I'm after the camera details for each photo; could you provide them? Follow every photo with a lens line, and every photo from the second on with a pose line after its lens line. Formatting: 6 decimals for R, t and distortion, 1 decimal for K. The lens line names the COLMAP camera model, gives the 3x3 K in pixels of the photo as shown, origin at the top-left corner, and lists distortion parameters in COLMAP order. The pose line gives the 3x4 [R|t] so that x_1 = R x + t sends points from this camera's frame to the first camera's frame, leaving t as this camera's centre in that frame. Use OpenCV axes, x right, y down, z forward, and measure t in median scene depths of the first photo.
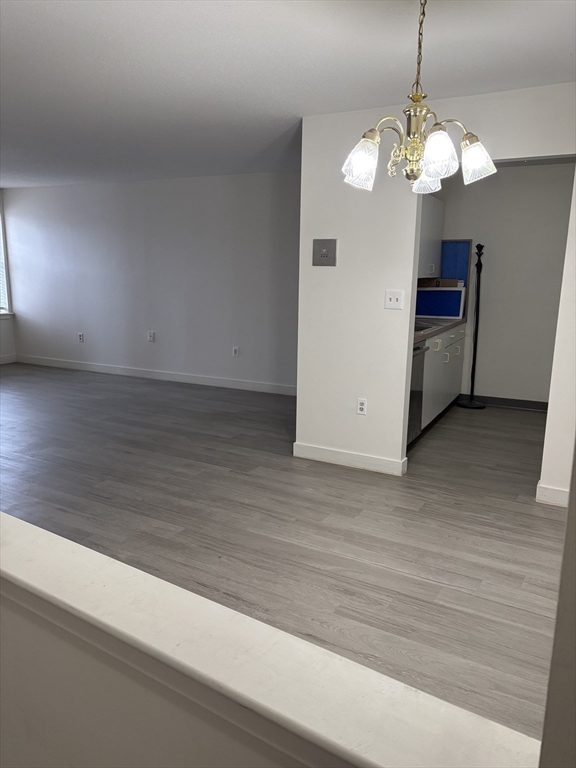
lens RADIAL K [[580.0, 0, 290.0], [0, 580.0, 382.9], [0, 0, 1]] dist [0.042357, -0.017454]
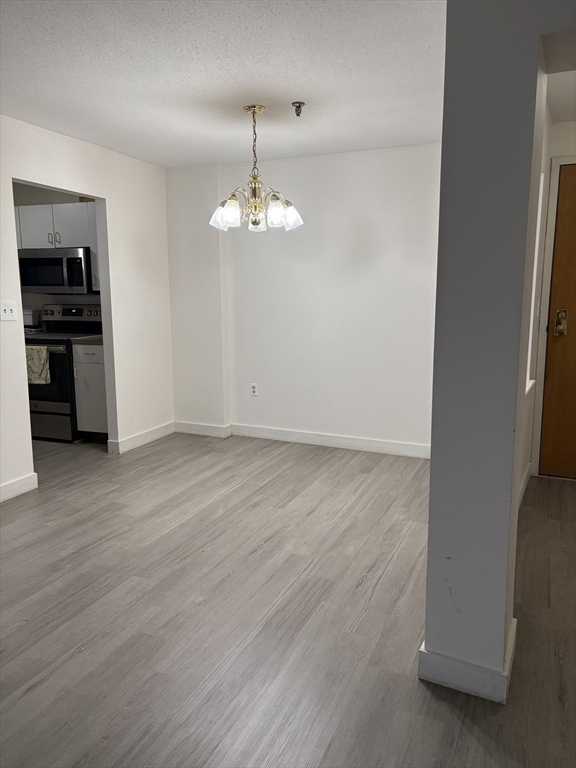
lens RADIAL K [[580.0, 0, 290.1], [0, 580.0, 384.2], [0, 0, 1]] dist [0.042357, -0.017454]
pose [[-0.110522, -0.177279, 0.977935, -0.993700], [0.193026, 0.961399, 0.196096, -0.150512], [-0.974949, 0.210440, -0.072037, 0.761969]]
